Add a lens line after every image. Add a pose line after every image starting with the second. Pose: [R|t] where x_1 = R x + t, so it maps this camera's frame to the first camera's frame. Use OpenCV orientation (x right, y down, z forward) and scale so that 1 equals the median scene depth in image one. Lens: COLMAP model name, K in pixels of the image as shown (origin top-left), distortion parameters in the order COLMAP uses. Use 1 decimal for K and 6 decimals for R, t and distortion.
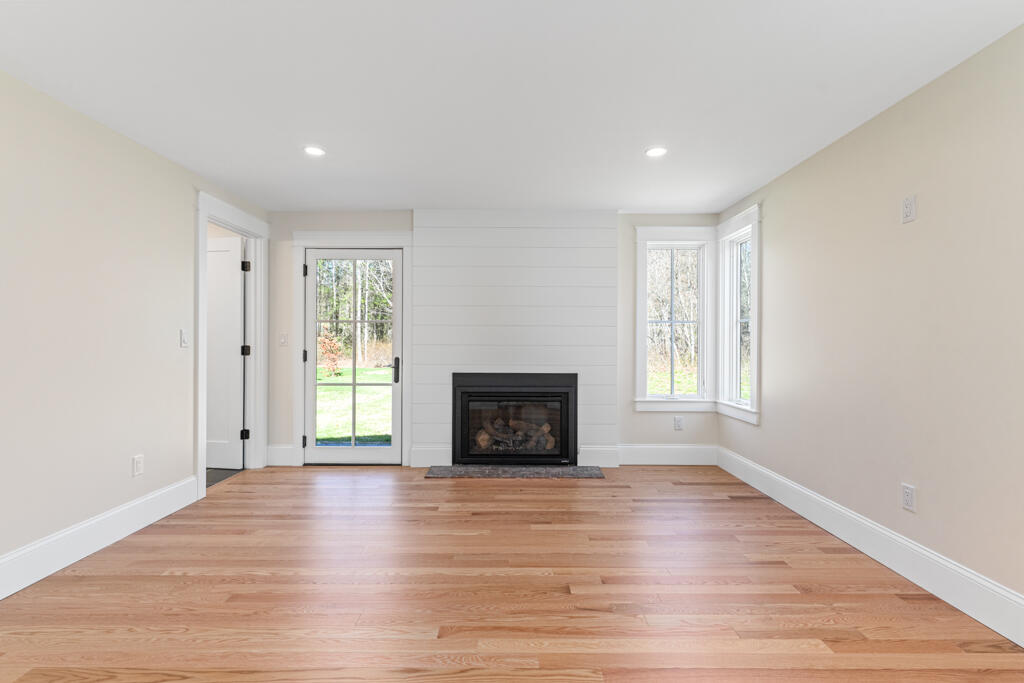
lens RADIAL K [[483.5, 0, 513.7], [0, 483.5, 338.8], [0, 0, 1]] dist [-0.000905, 0.000133]
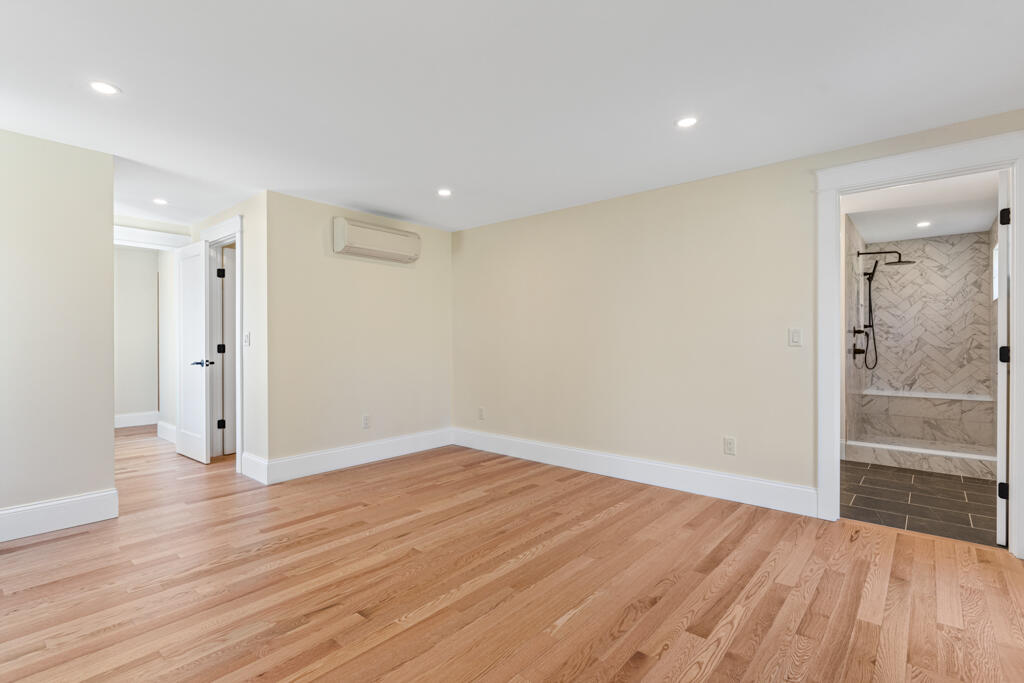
lens RADIAL K [[492.6, 0, 512.0], [0, 492.6, 341.5], [0, 0, 1]] dist [0.002464, 0.000618]
pose [[-0.656227, -0.000683, -0.754563, 0.340208], [0.006283, 0.999960, -0.006370, 0.008773], [0.754537, -0.008921, -0.656197, 0.988295]]
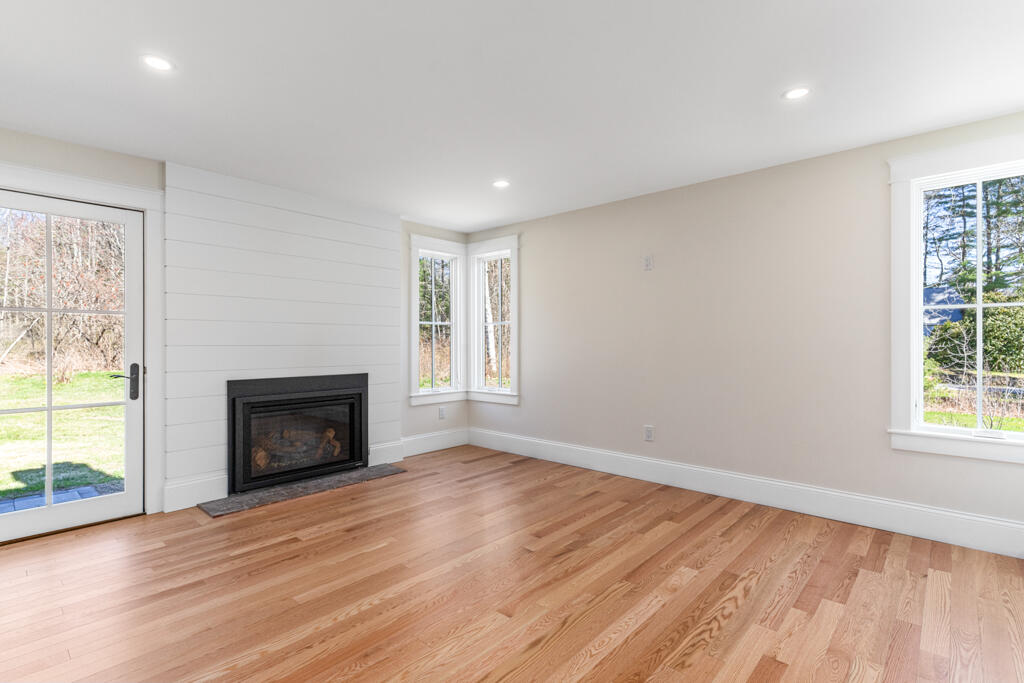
lens RADIAL K [[483.5, 0, 513.7], [0, 483.5, 338.8], [0, 0, 1]] dist [-0.000905, 0.000133]
pose [[0.673035, 0.001175, 0.739610, -0.429719], [-0.002969, 0.999995, 0.001112, -0.000875], [-0.739605, -0.002944, 0.673035, 0.123837]]
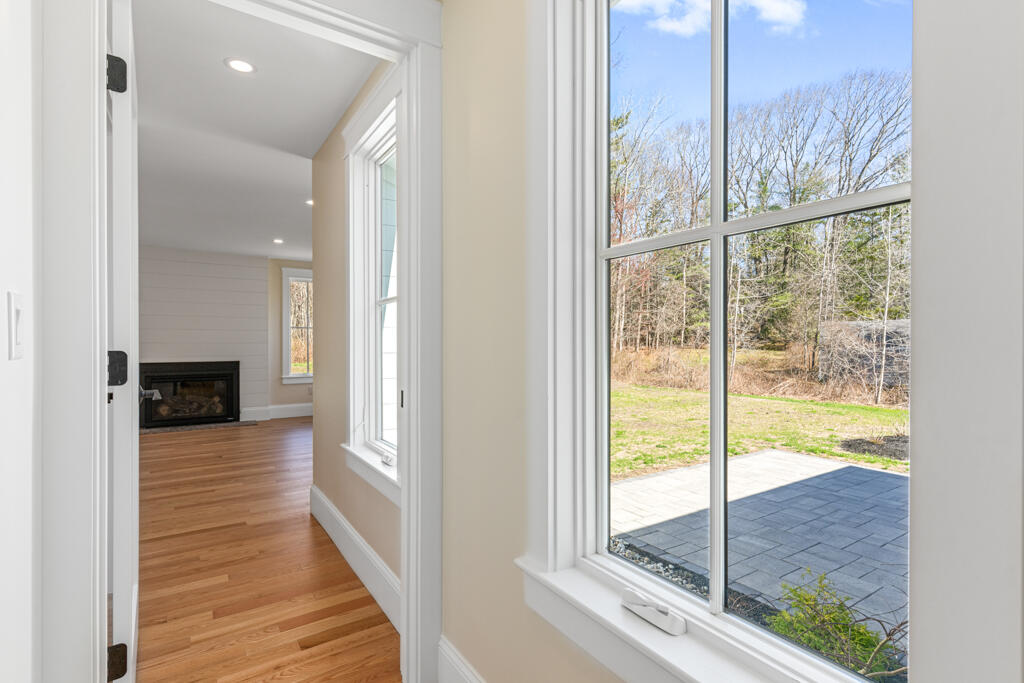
lens RADIAL K [[492.6, 0, 512.0], [0, 492.6, 341.5], [0, 0, 1]] dist [0.002464, 0.000618]
pose [[0.834766, -0.005261, 0.550579, -0.007841], [0.001591, 0.999973, 0.007143, -0.000503], [-0.550602, -0.005087, 0.834752, -0.841564]]
